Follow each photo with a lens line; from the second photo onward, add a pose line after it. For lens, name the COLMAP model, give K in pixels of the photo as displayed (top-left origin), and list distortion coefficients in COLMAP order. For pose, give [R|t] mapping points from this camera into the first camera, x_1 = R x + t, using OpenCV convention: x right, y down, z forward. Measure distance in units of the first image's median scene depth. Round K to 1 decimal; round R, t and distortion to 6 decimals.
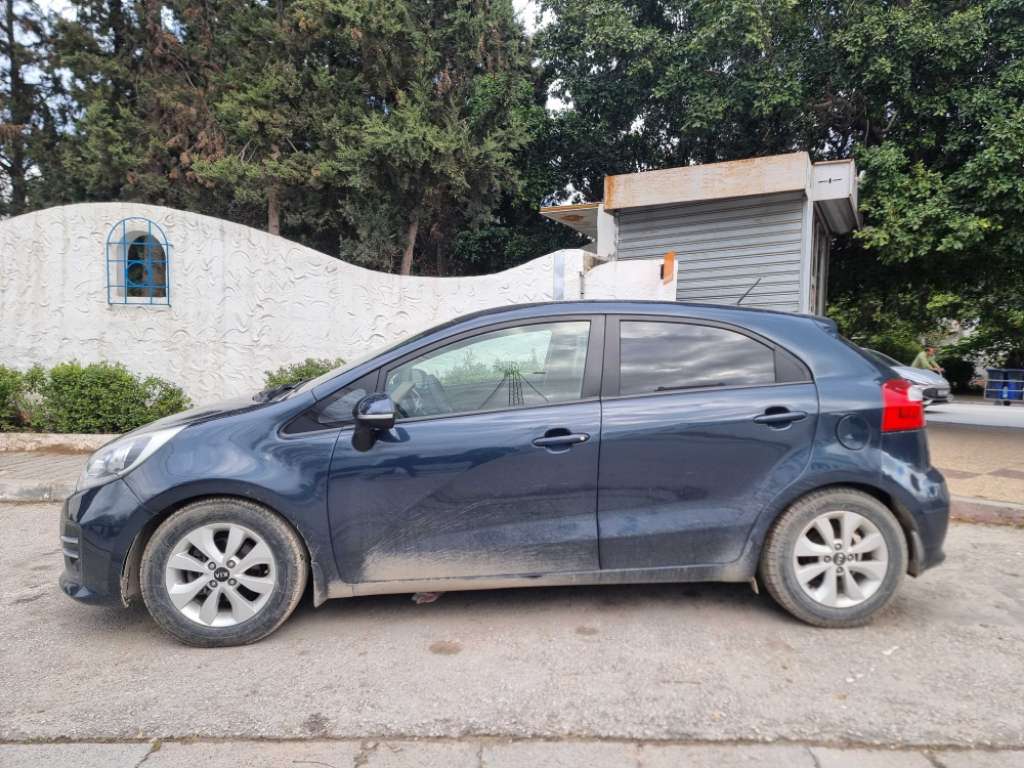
lens RADIAL K [[726.7, 0, 513.6], [0, 726.7, 391.1], [0, 0, 1]] dist [0.031582, -0.004963]
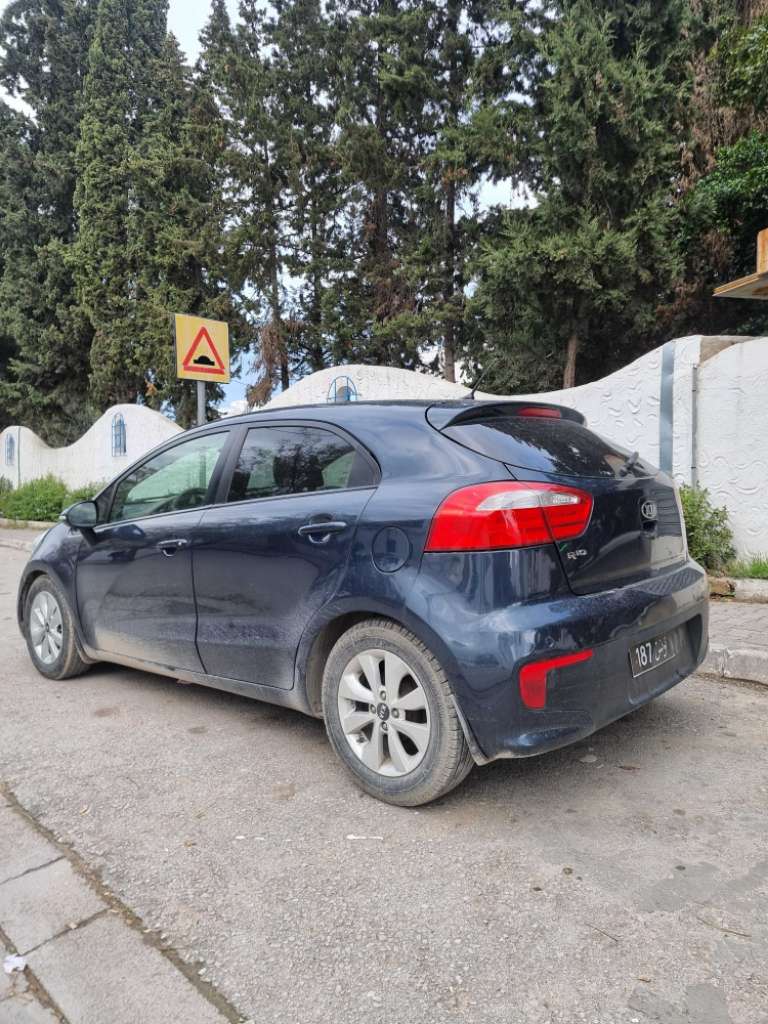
lens RADIAL K [[726.7, 0, 385.3], [0, 726.7, 508.4], [0, 0, 1]] dist [0.031582, -0.004963]
pose [[0.668767, -0.005181, -0.743454, 1.053238], [-0.011548, 0.999783, -0.017356, 0.028139], [0.743383, 0.020193, 0.668562, 0.495880]]
